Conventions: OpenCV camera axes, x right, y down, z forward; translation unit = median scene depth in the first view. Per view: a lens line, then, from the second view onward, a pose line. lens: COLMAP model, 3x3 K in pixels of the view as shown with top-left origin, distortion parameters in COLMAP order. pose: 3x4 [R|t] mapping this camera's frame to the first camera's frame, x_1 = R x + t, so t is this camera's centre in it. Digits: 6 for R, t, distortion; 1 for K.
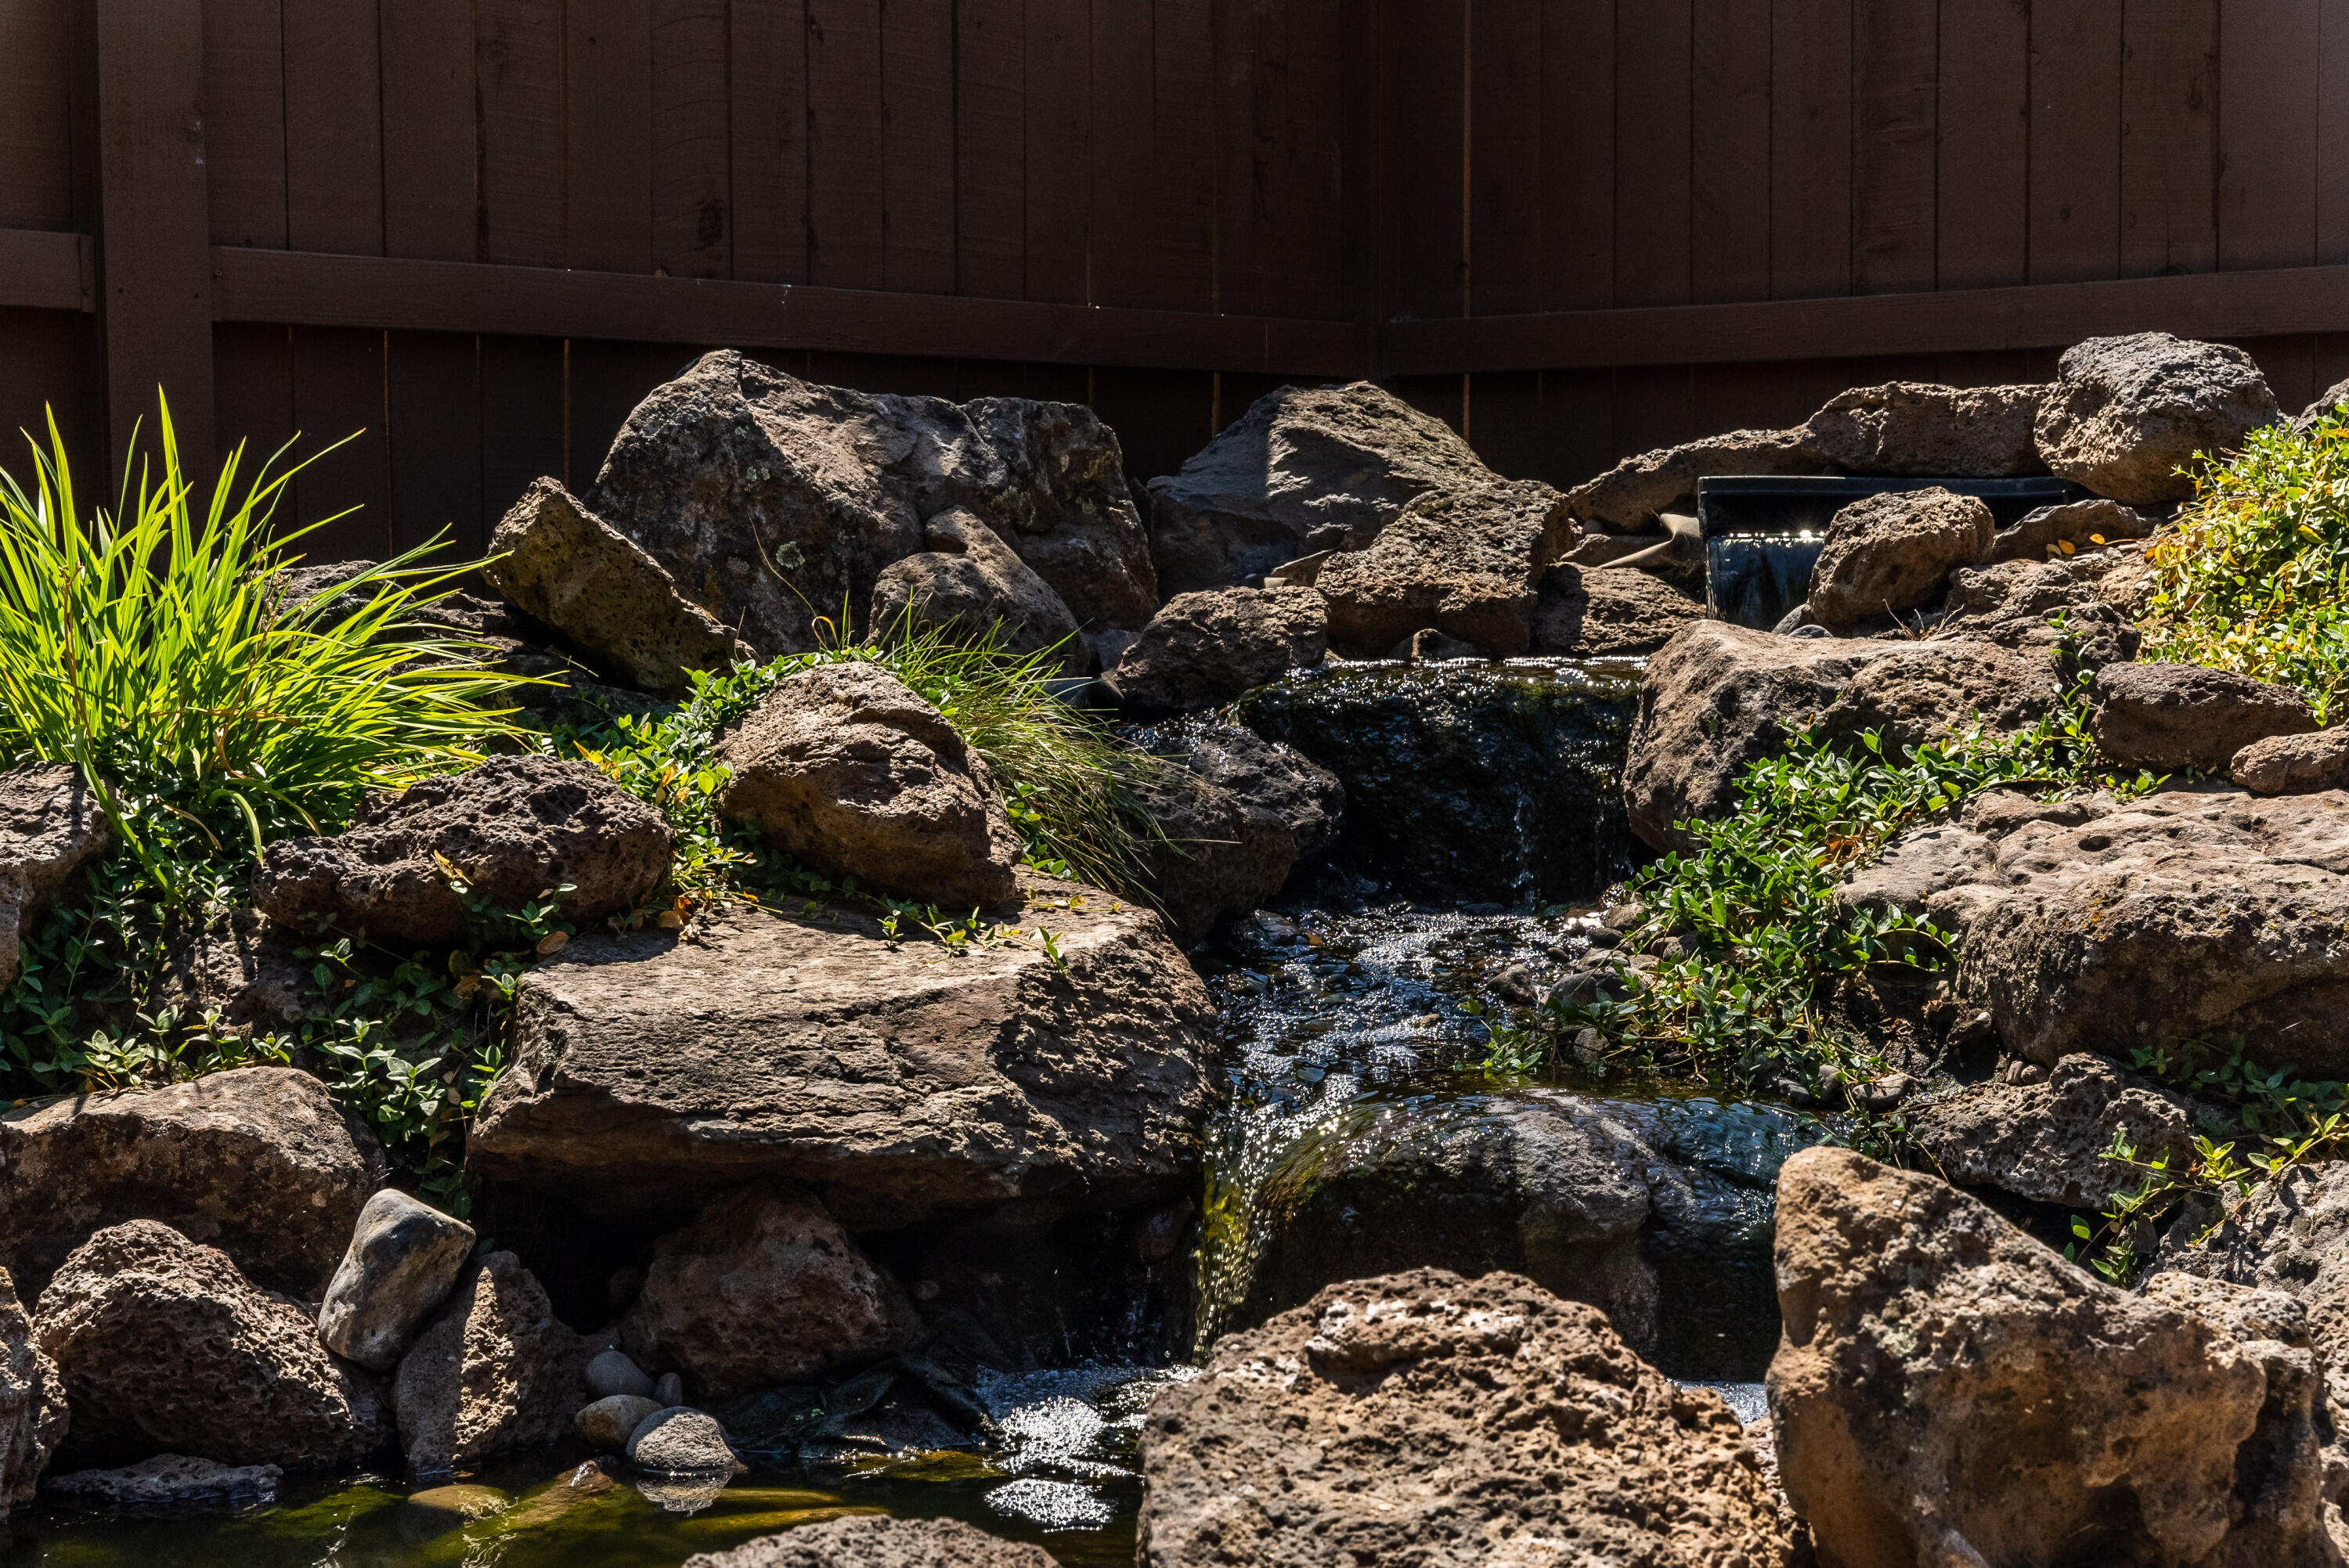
lens RADIAL K [[3692.0, 0, 1163.4], [0, 3692.0, 794.6], [0, 0, 1]] dist [0.012860, 0.000000]
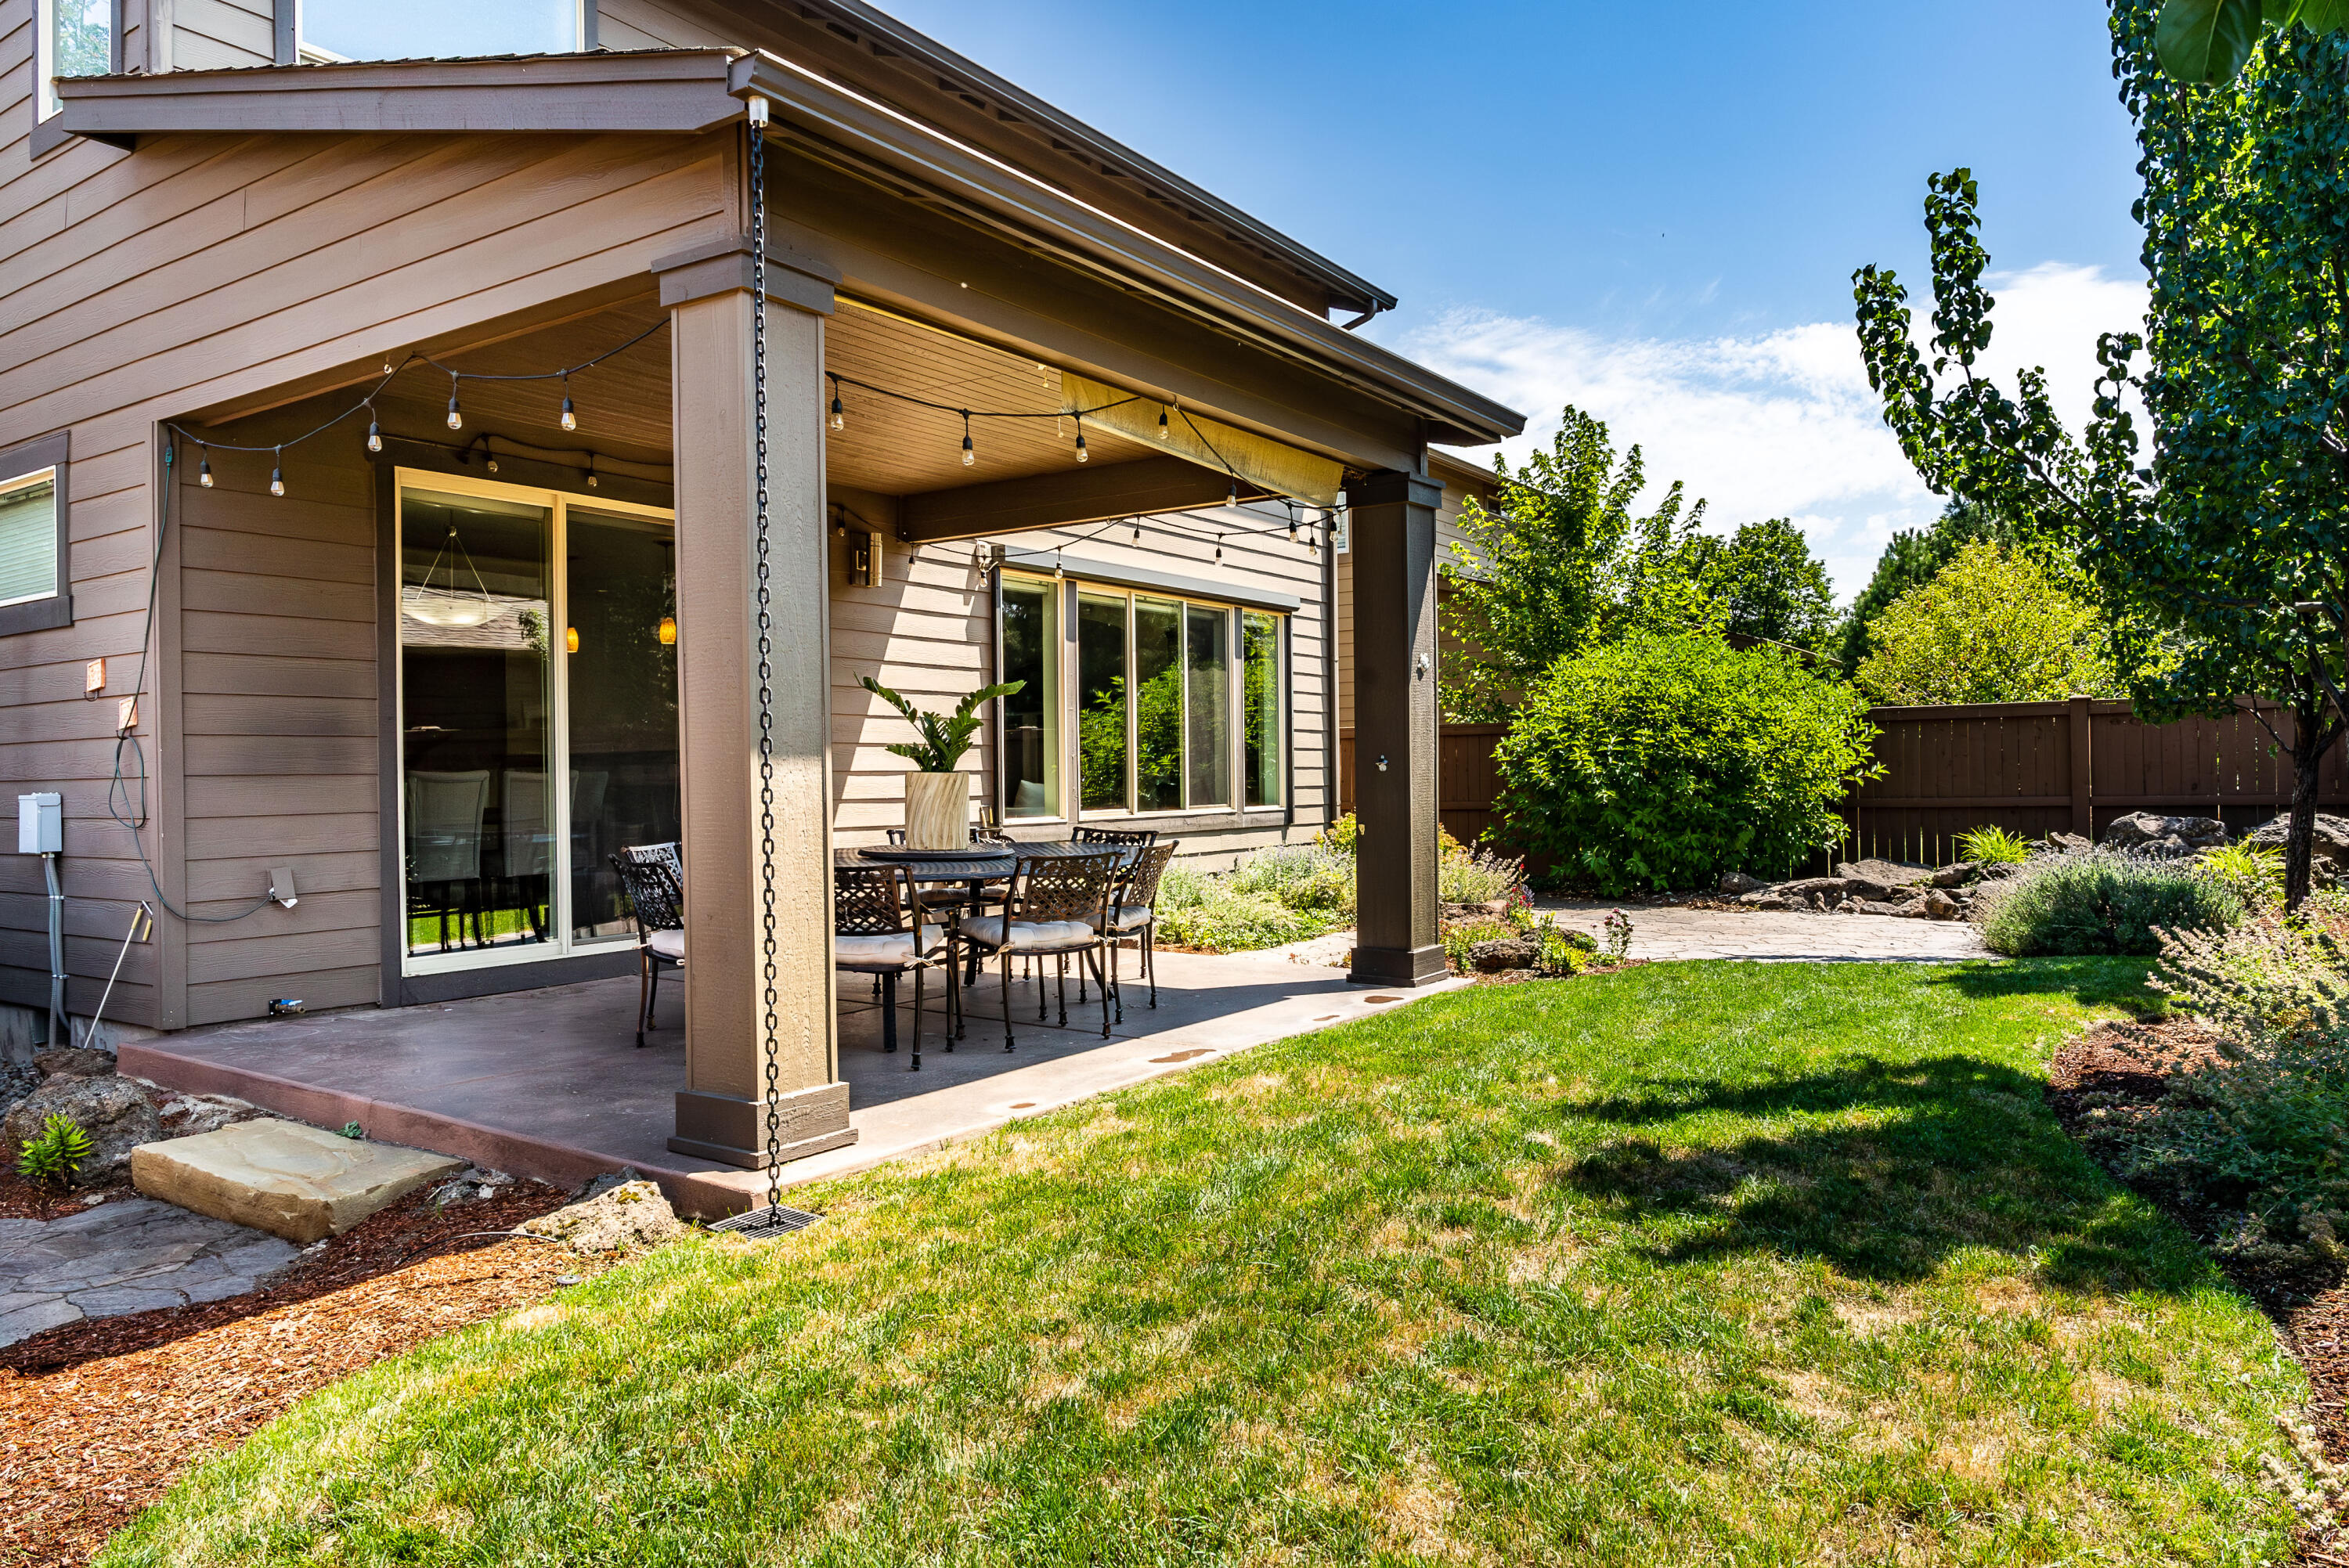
lens RADIAL K [[1616.7, 0, 1180.2], [0, 1616.7, 779.5], [0, 0, 1]] dist [-0.024545, -0.000311]
pose [[0.140517, 0.010954, -0.990018, 3.861884], [-0.040930, 0.999148, 0.005246, -0.166765], [0.989232, 0.039784, 0.140846, -1.902862]]
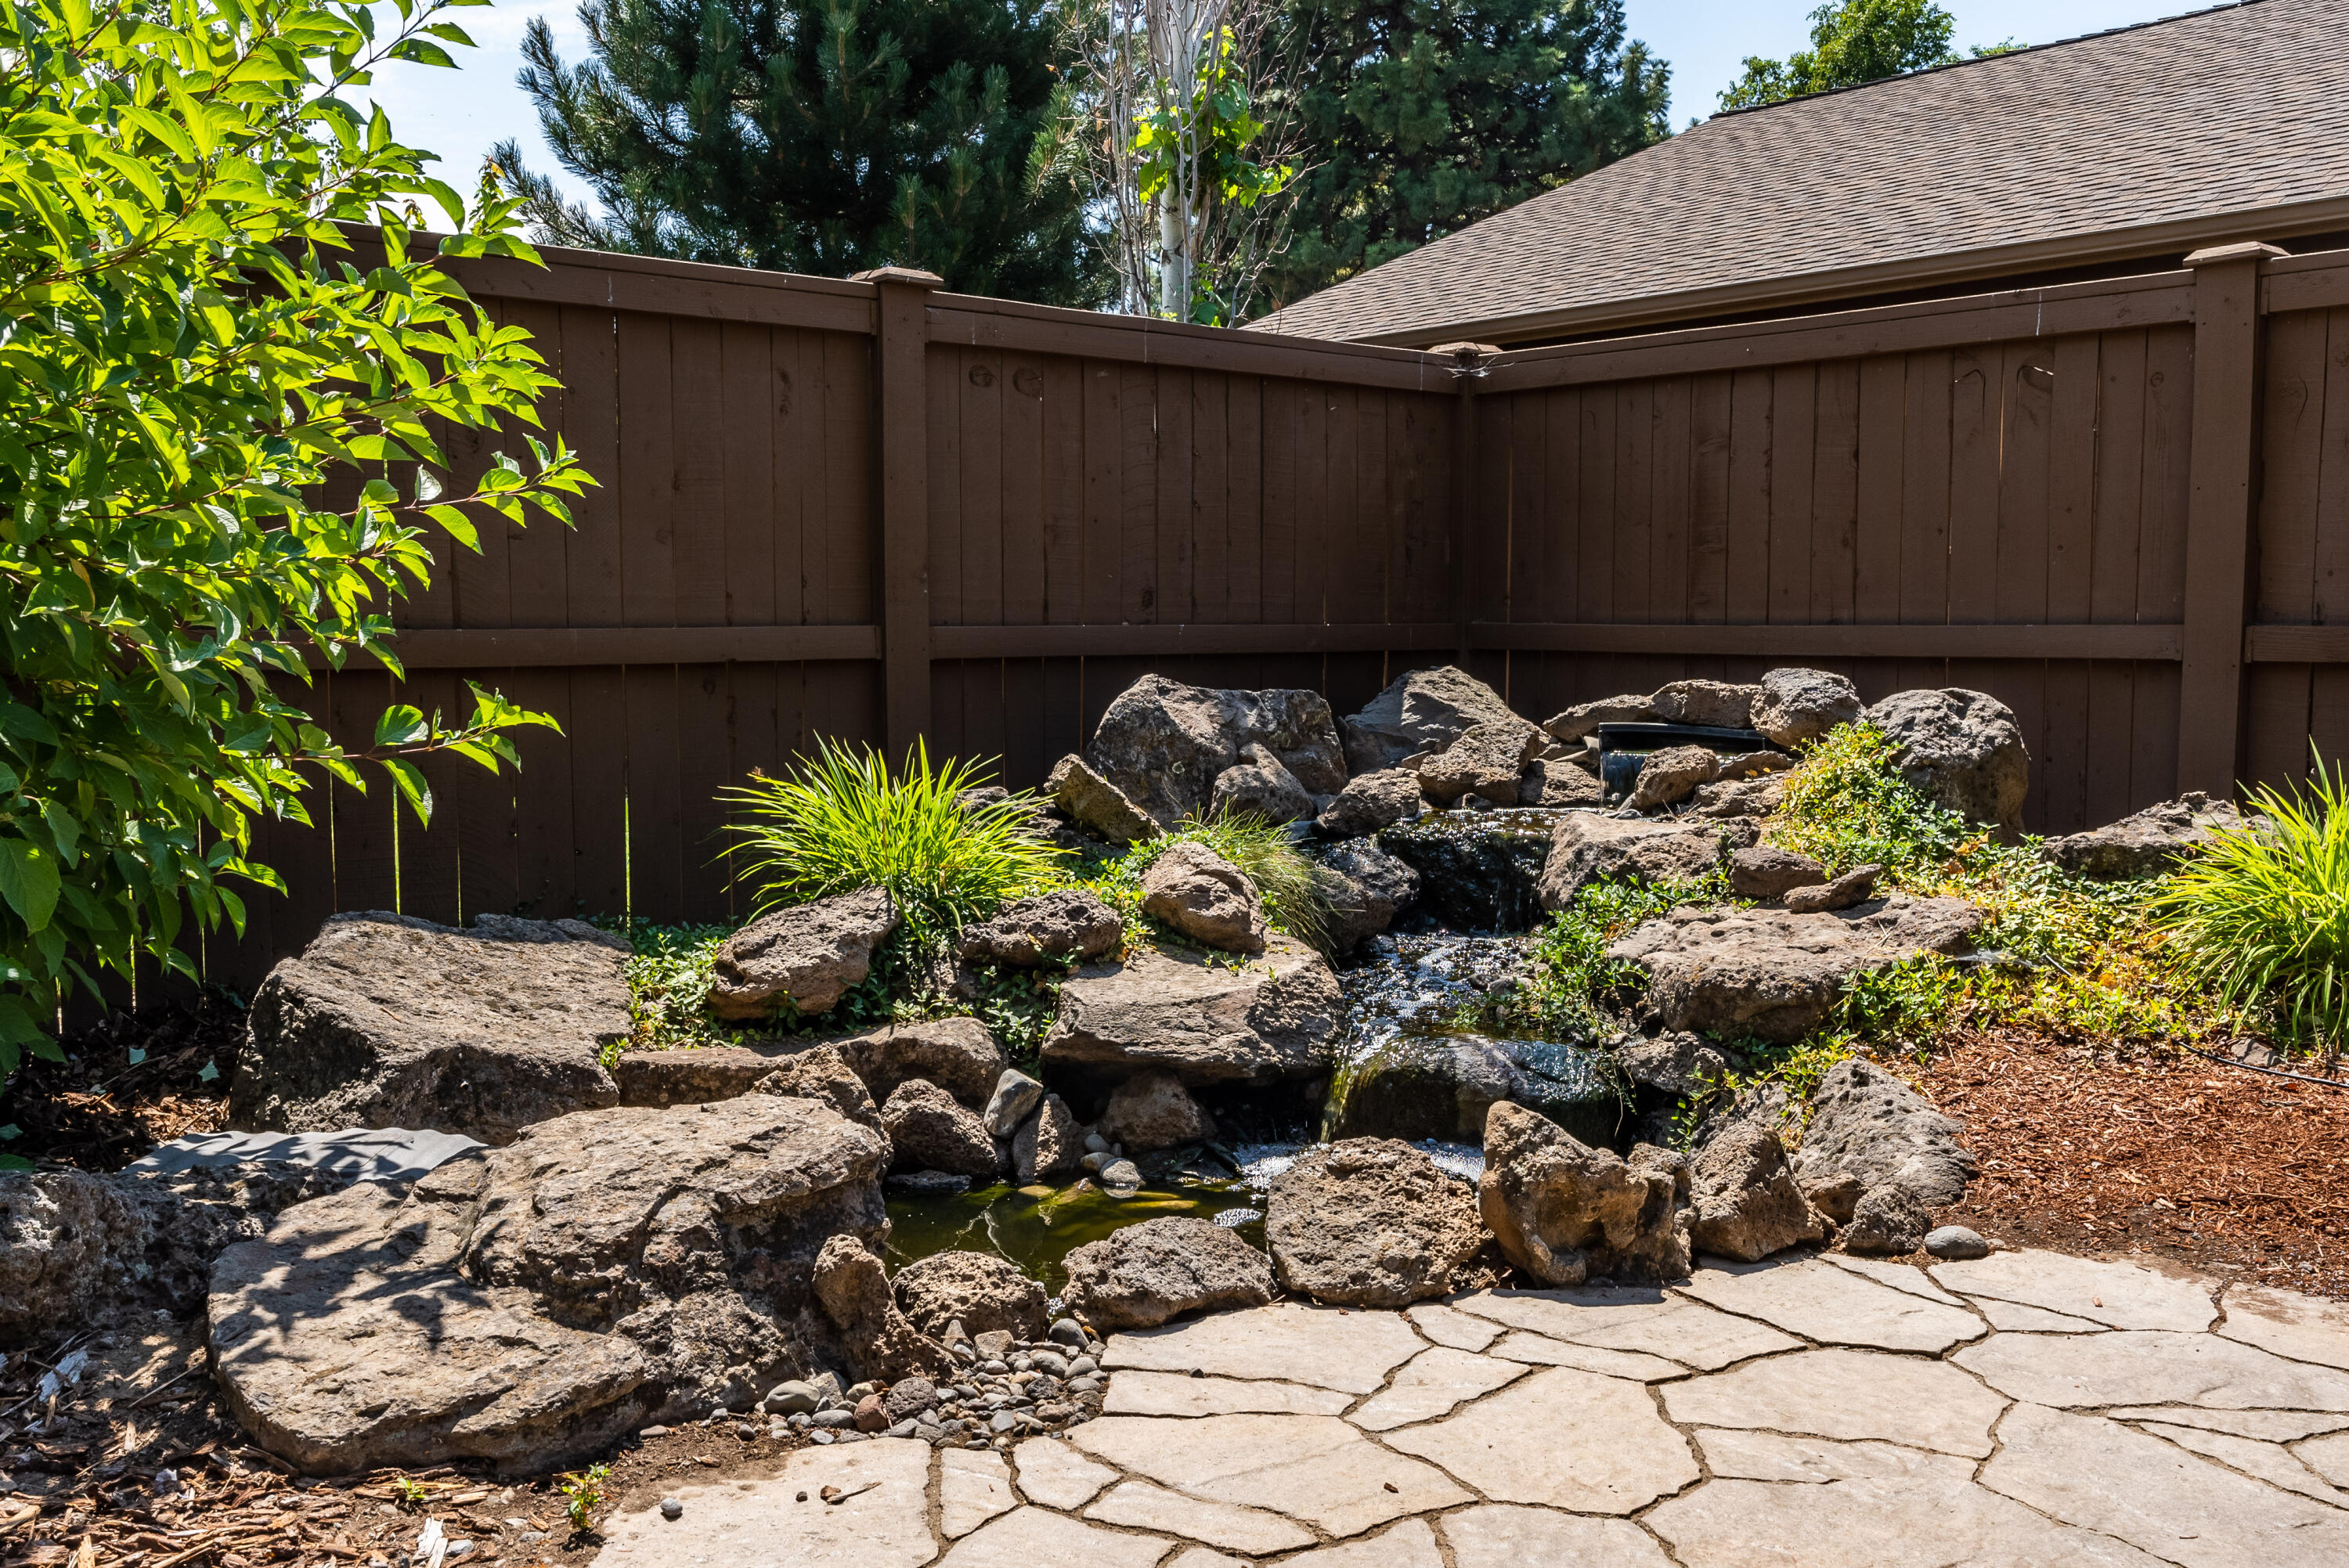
lens RADIAL K [[2115.6, 0, 1166.0], [0, 2115.6, 795.7], [0, 0, 1]] dist [-0.014045, 0.000151]
pose [[0.992809, 0.015757, -0.118665, 0.061348], [-0.013136, 0.999653, 0.022836, -0.102758], [0.118984, -0.021113, 0.992672, -0.389584]]
